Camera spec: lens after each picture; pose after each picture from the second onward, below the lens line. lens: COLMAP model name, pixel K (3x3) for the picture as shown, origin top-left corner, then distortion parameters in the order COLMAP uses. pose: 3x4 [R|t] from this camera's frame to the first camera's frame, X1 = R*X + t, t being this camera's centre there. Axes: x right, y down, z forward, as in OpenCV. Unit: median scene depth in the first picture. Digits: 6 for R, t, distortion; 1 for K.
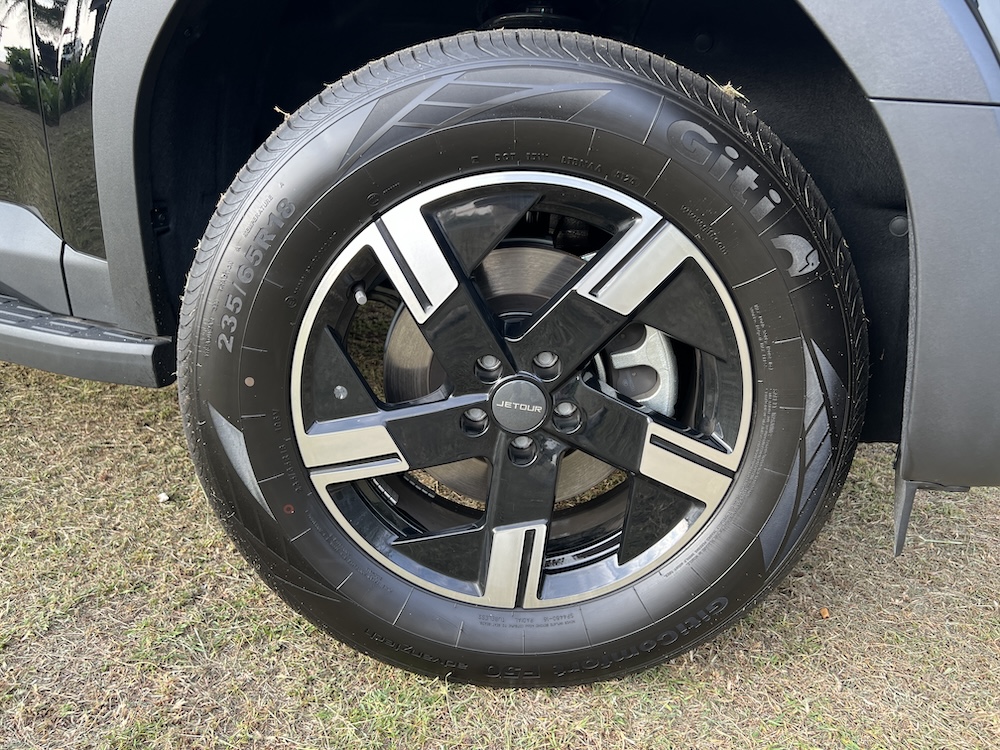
lens RADIAL K [[824.3, 0, 500.0], [0, 824.3, 375.0], [0, 0, 1]] dist [0.014591, 0.006996]
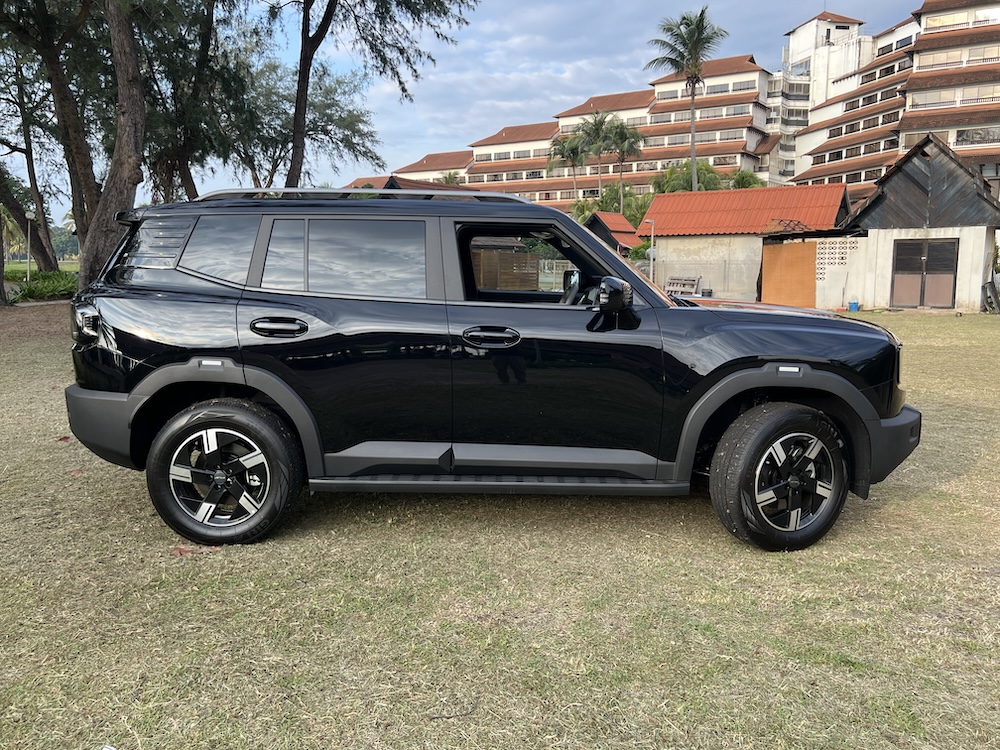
lens RADIAL K [[824.3, 0, 500.0], [0, 824.3, 375.0], [0, 0, 1]] dist [0.014591, 0.006996]
pose [[0.903043, -0.083630, 0.421330, -3.298399], [0.156311, 0.977595, -0.140980, -0.150198], [-0.400100, 0.193169, 0.895883, -2.540923]]
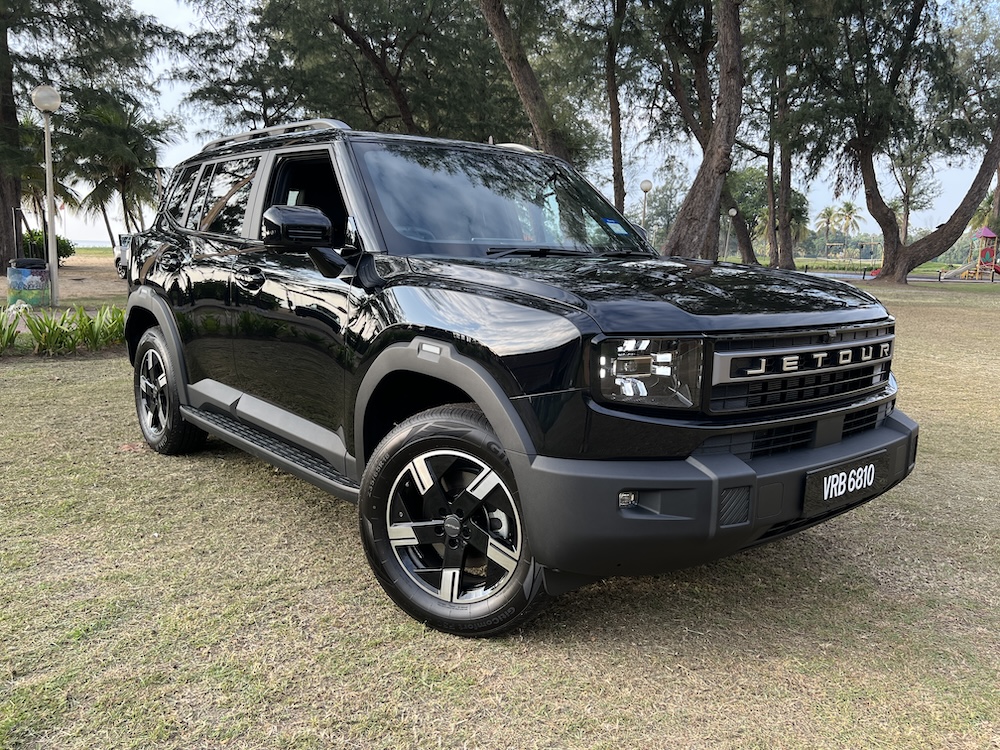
lens RADIAL K [[824.3, 0, 500.0], [0, 824.3, 375.0], [0, 0, 1]] dist [0.014591, 0.006996]
pose [[0.902855, 0.053728, -0.426575, 1.386636], [-0.130852, 0.979433, -0.153589, -0.062461], [0.409549, 0.194486, 0.891316, -1.636054]]
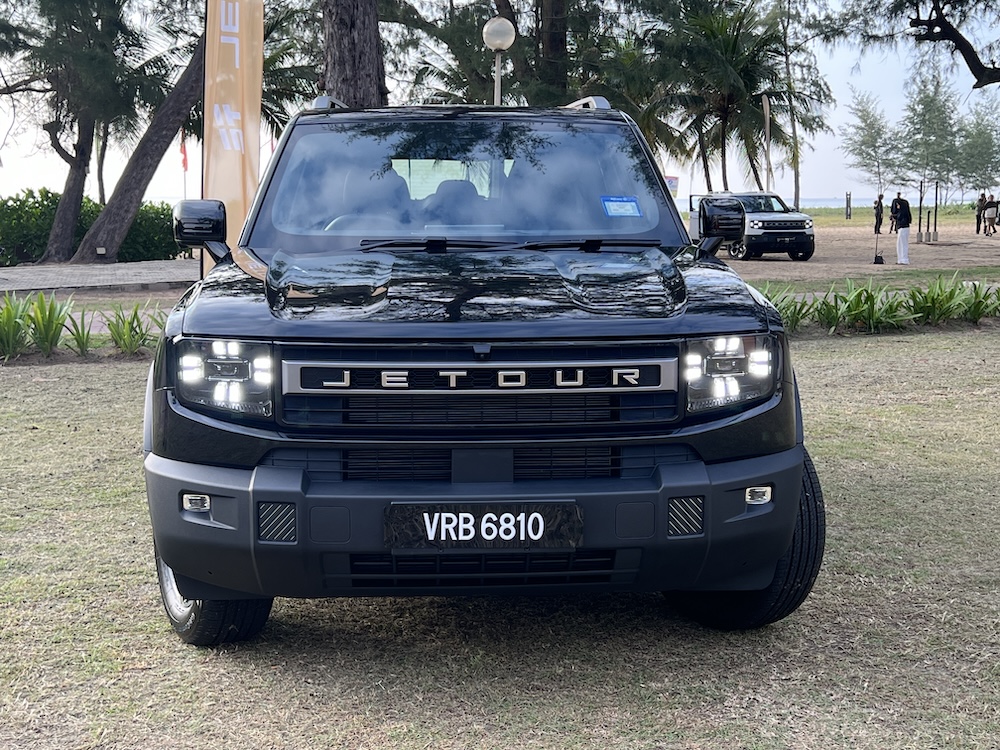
lens RADIAL K [[1324.1, 0, 500.0], [0, 1324.1, 375.0], [0, 0, 1]] dist [0.229765, -0.849189]
pose [[0.468831, 0.086594, -0.879033, 4.555731], [-0.268476, 0.962069, -0.048417, -0.535610], [0.841498, 0.258699, 0.474296, -0.446914]]
